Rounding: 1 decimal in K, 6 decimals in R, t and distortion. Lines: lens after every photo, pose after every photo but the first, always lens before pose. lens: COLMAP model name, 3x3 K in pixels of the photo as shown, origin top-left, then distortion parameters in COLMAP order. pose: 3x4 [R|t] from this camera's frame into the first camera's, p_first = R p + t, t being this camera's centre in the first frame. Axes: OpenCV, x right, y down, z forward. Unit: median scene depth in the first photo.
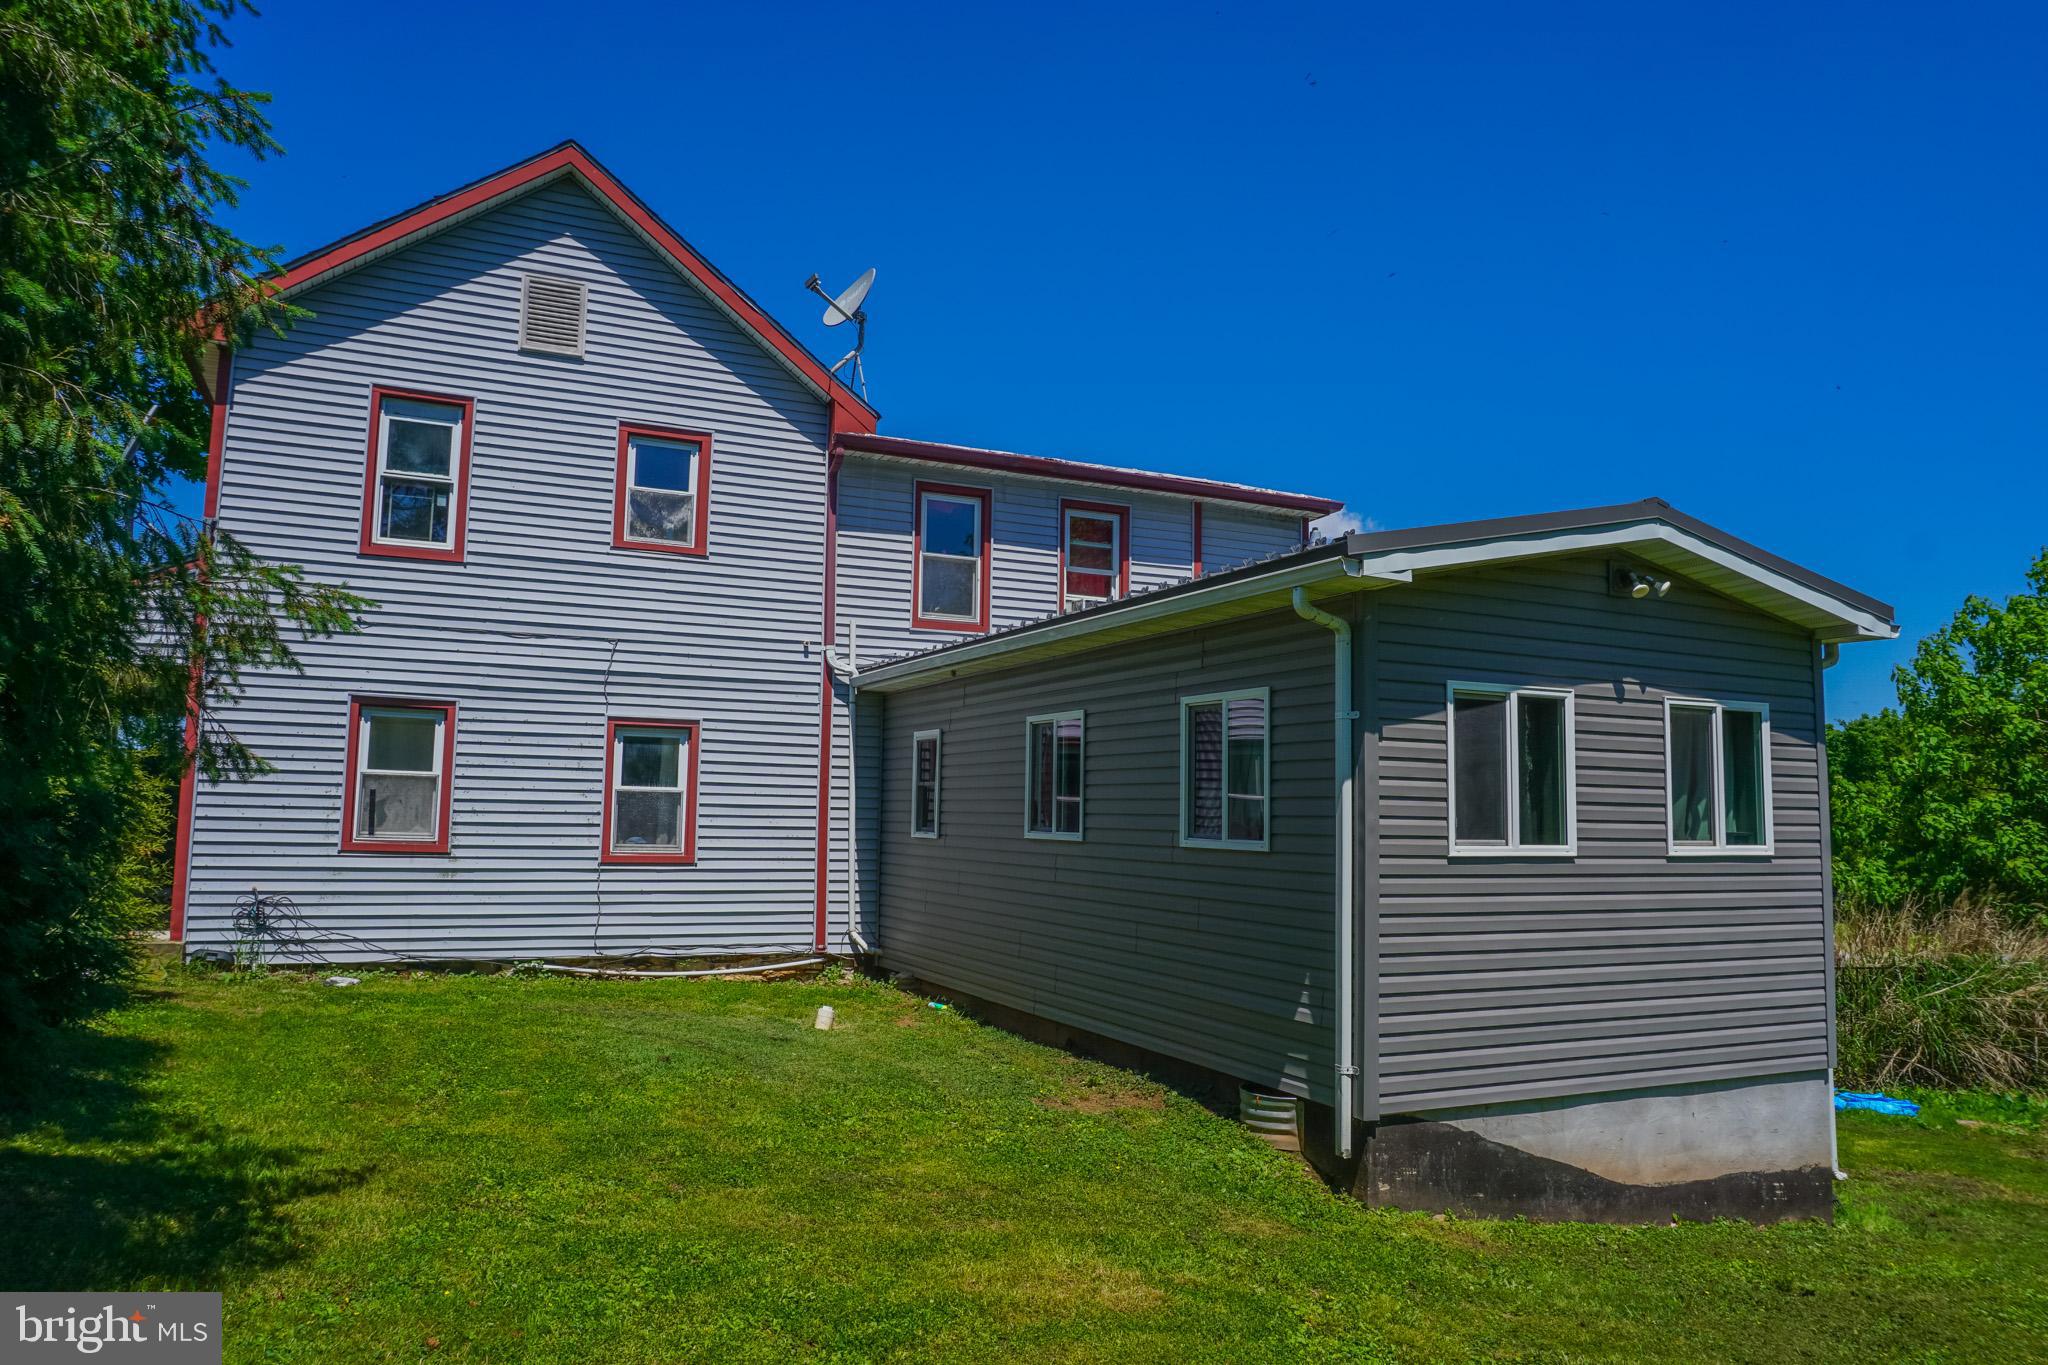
lens RADIAL K [[1387.9, 0, 1029.0], [0, 1387.9, 673.5], [0, 0, 1]] dist [-0.046566, 0.031530]
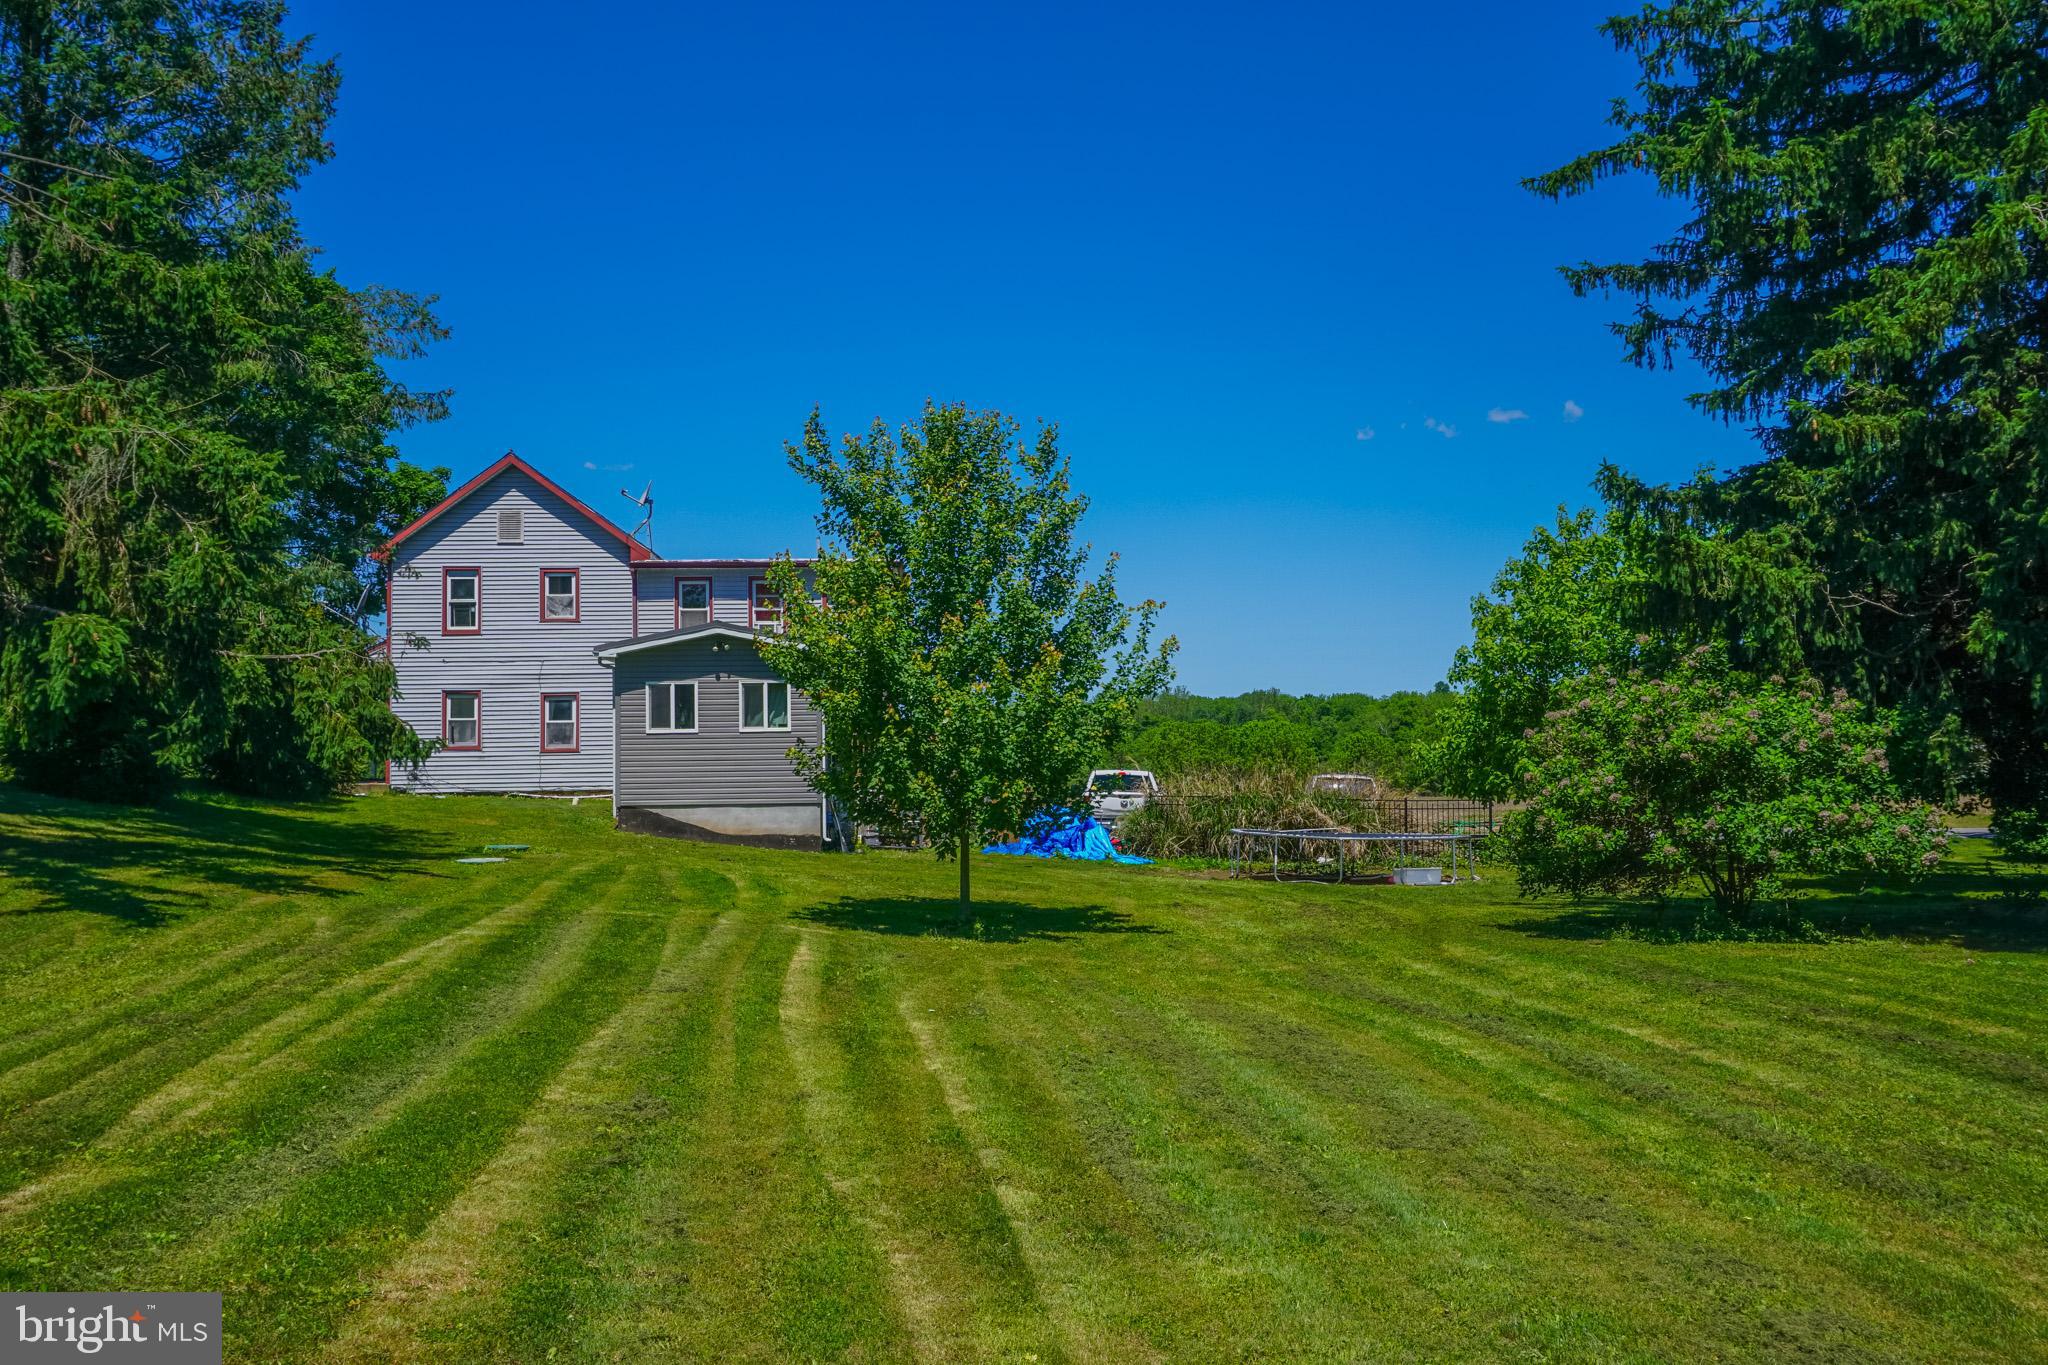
lens RADIAL K [[1739.3, 0, 1031.9], [0, 1739.3, 695.6], [0, 0, 1]] dist [0.003941, -0.006744]
pose [[0.934511, -0.042991, -0.353328, 1.611320], [0.068528, 0.995839, 0.060080, -0.089905], [0.349274, -0.080358, 0.933568, -1.582381]]
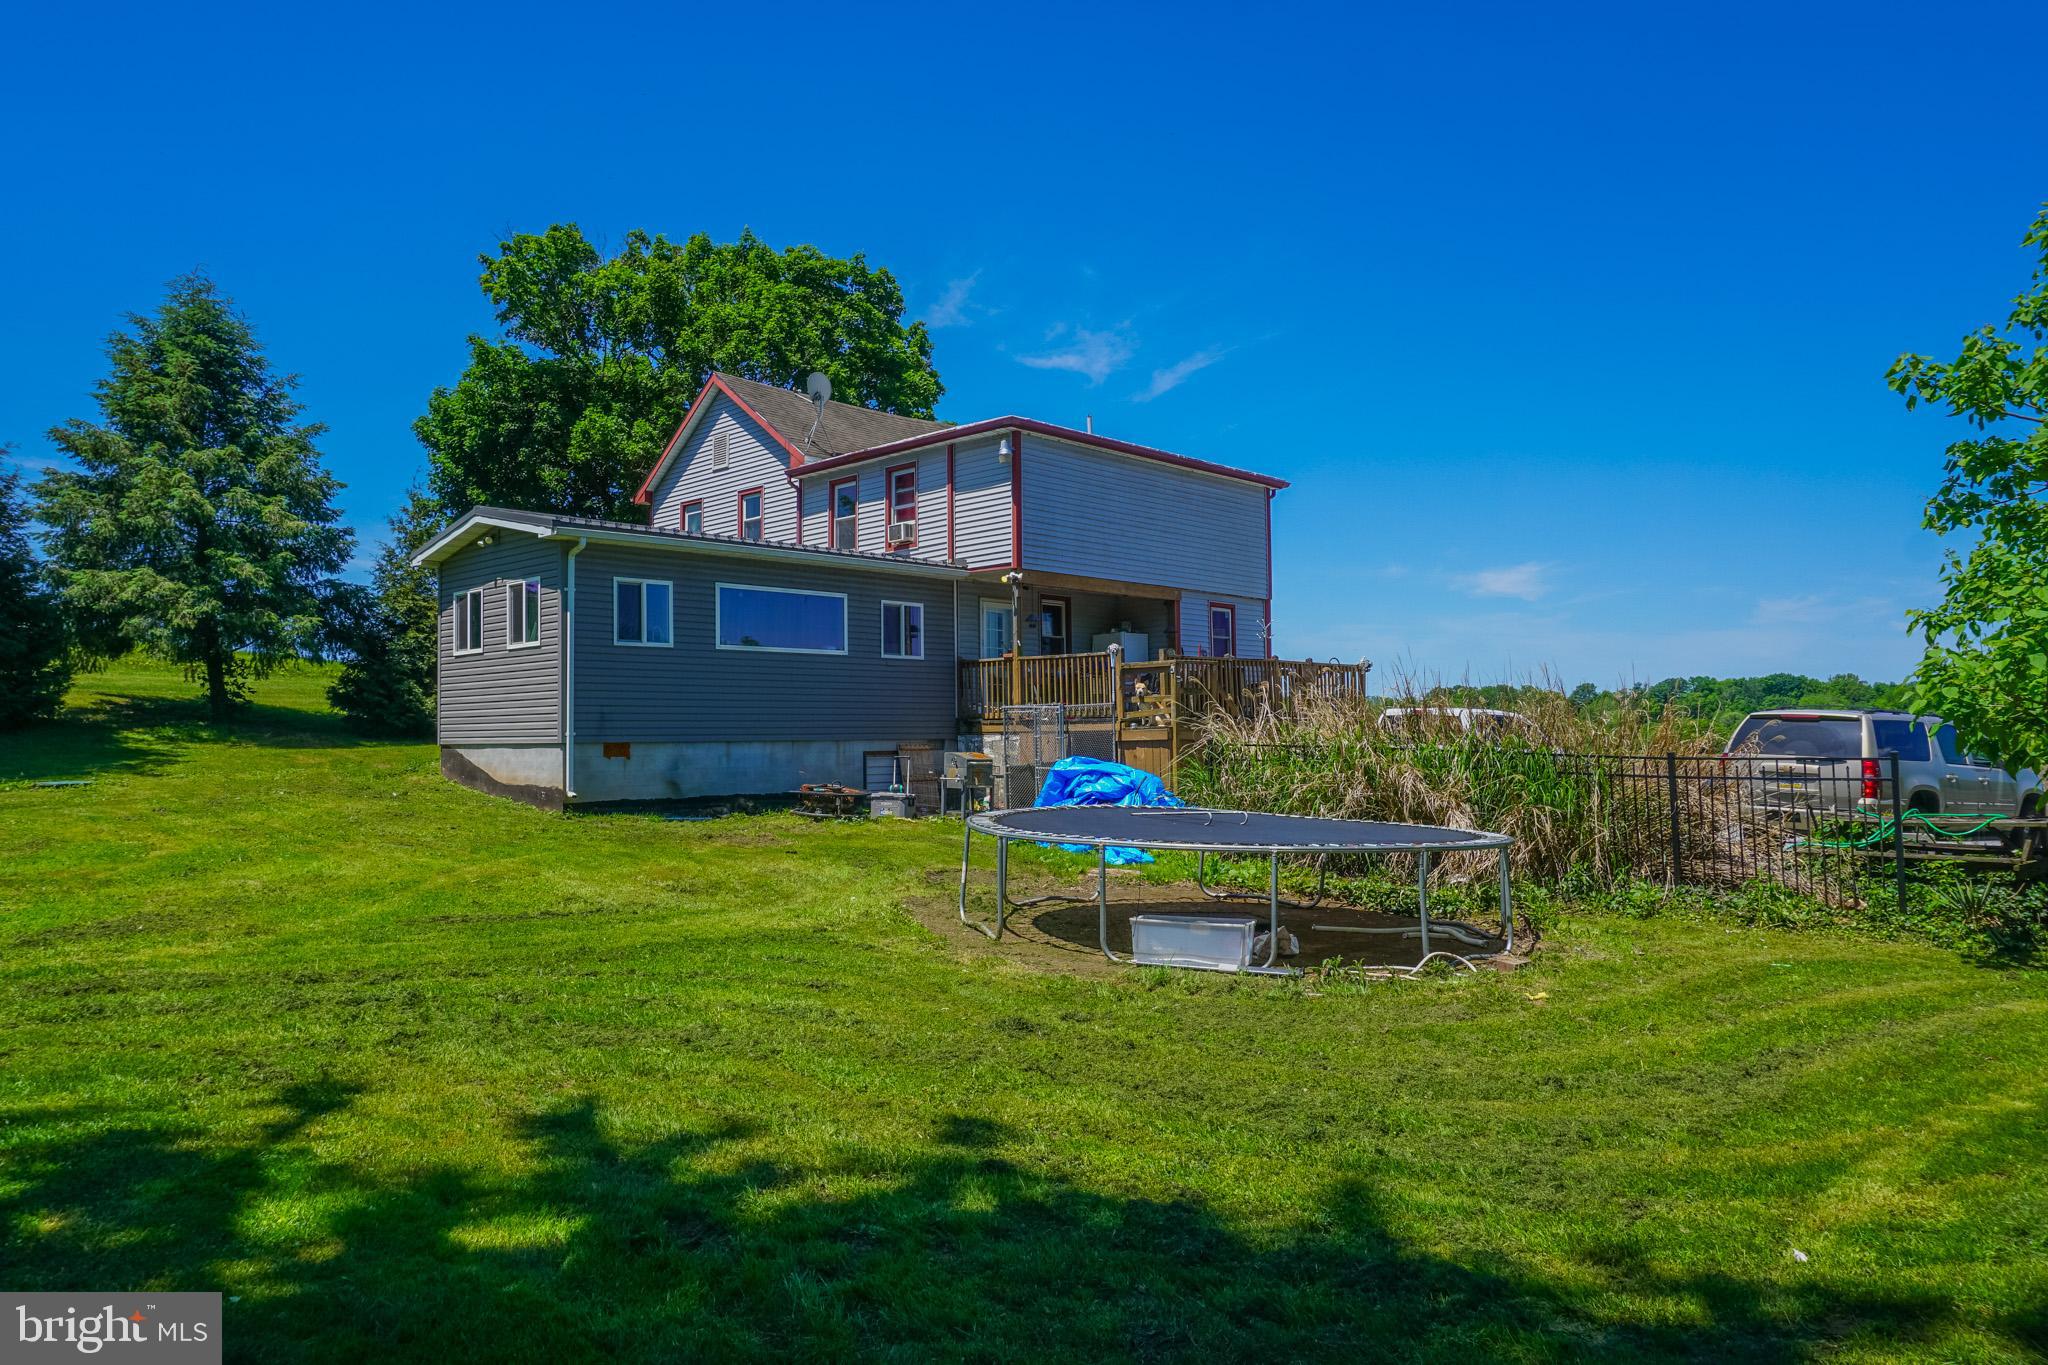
lens RADIAL K [[1387.9, 0, 1025.2], [0, 1387.9, 681.6], [0, 0, 1]] dist [-0.046566, 0.031530]
pose [[0.365385, -0.065306, -0.928563, 1.959540], [0.118898, 0.992639, -0.023027, 0.227633], [0.923232, -0.101991, 0.370460, 0.608056]]
